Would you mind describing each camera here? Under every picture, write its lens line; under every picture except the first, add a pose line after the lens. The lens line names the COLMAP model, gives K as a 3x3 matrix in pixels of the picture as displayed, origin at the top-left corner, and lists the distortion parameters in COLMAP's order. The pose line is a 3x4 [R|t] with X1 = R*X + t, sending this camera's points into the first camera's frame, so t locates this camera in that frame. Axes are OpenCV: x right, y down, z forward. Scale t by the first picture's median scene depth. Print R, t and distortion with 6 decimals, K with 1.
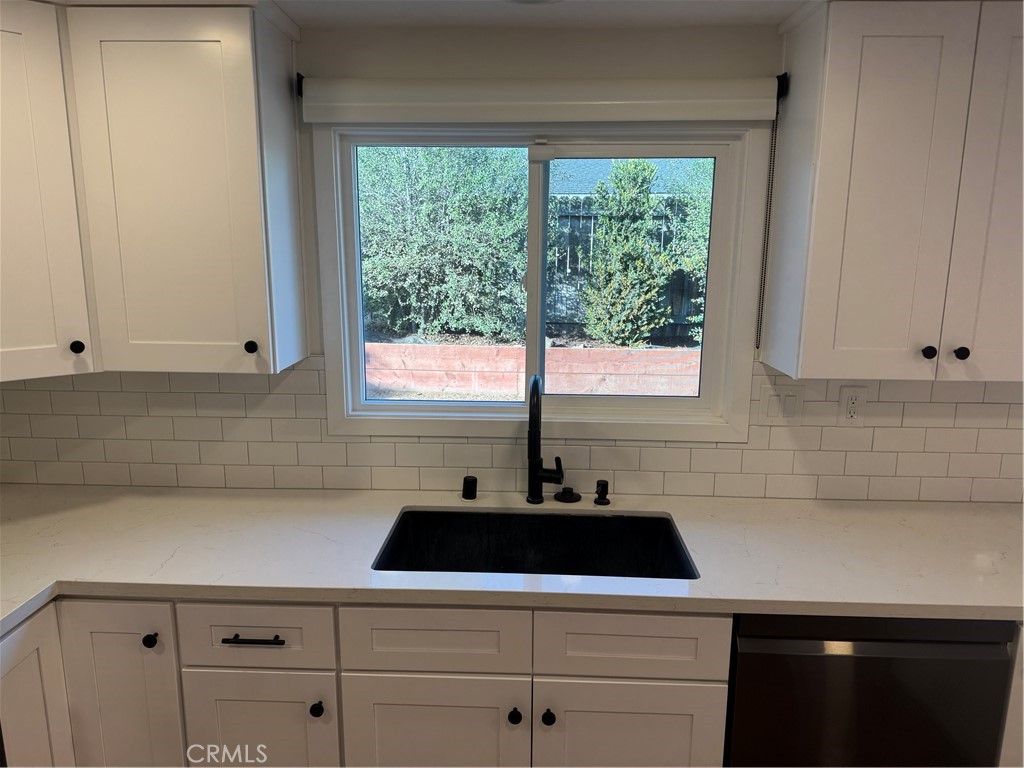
lens RADIAL K [[701.5, 0, 509.1], [0, 701.5, 380.0], [0, 0, 1]] dist [0.083066, -0.134493]
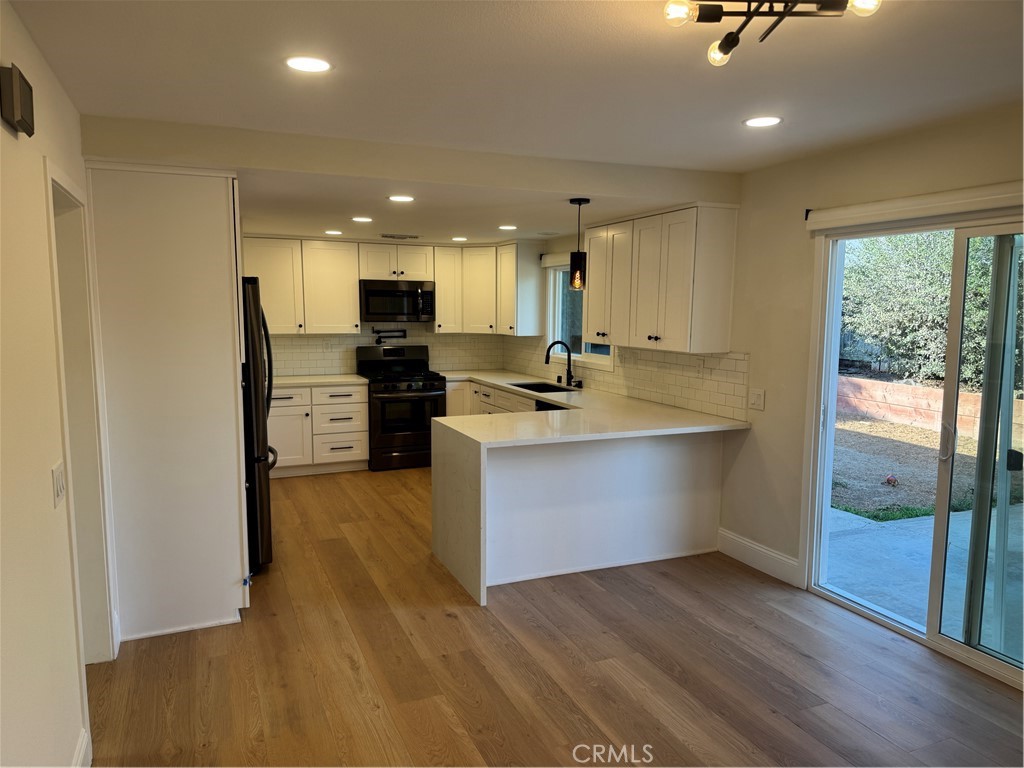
lens RADIAL K [[720.5, 0, 508.1], [0, 720.5, 389.4], [0, 0, 1]] dist [0.145263, -0.244100]
pose [[0.424165, 0.101910, -0.899832, 2.699430], [-0.173413, 0.984400, 0.029744, 0.142883], [0.888826, 0.143426, 0.435221, -0.567392]]
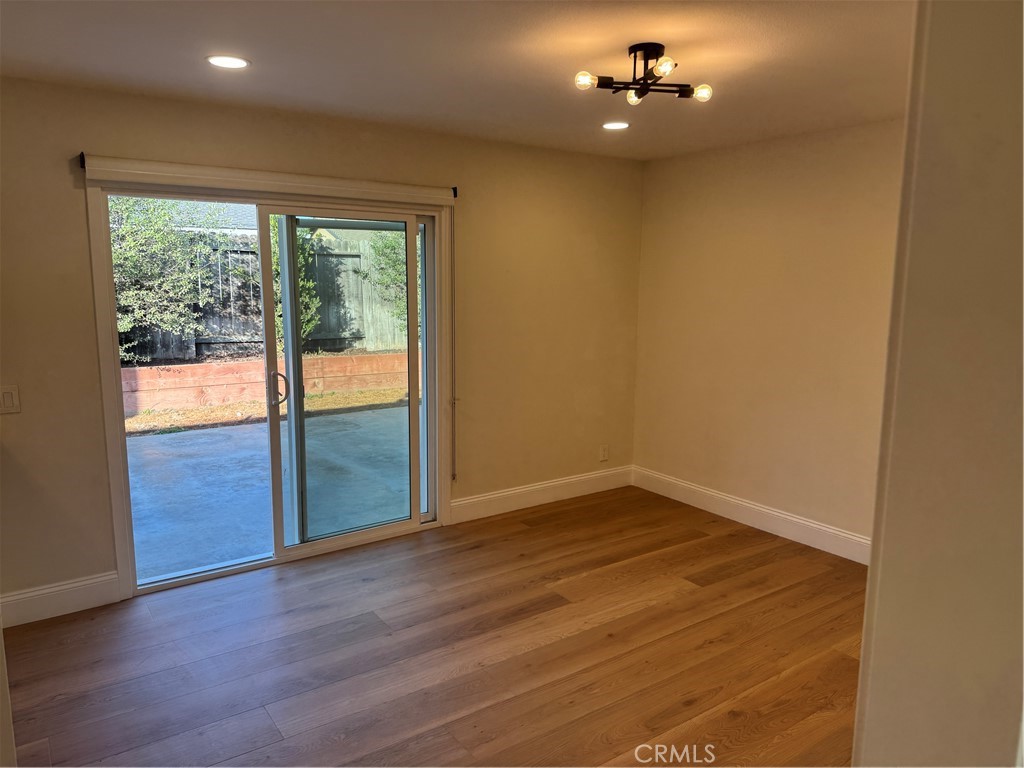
lens RADIAL K [[717.1, 0, 503.2], [0, 717.1, 388.6], [0, 0, 1]] dist [0.092283, -0.121339]
pose [[0.792830, -0.096474, 0.601759, 1.031270], [0.114552, 0.993382, 0.008334, 0.189964], [-0.598580, 0.062325, 0.798635, -0.847108]]
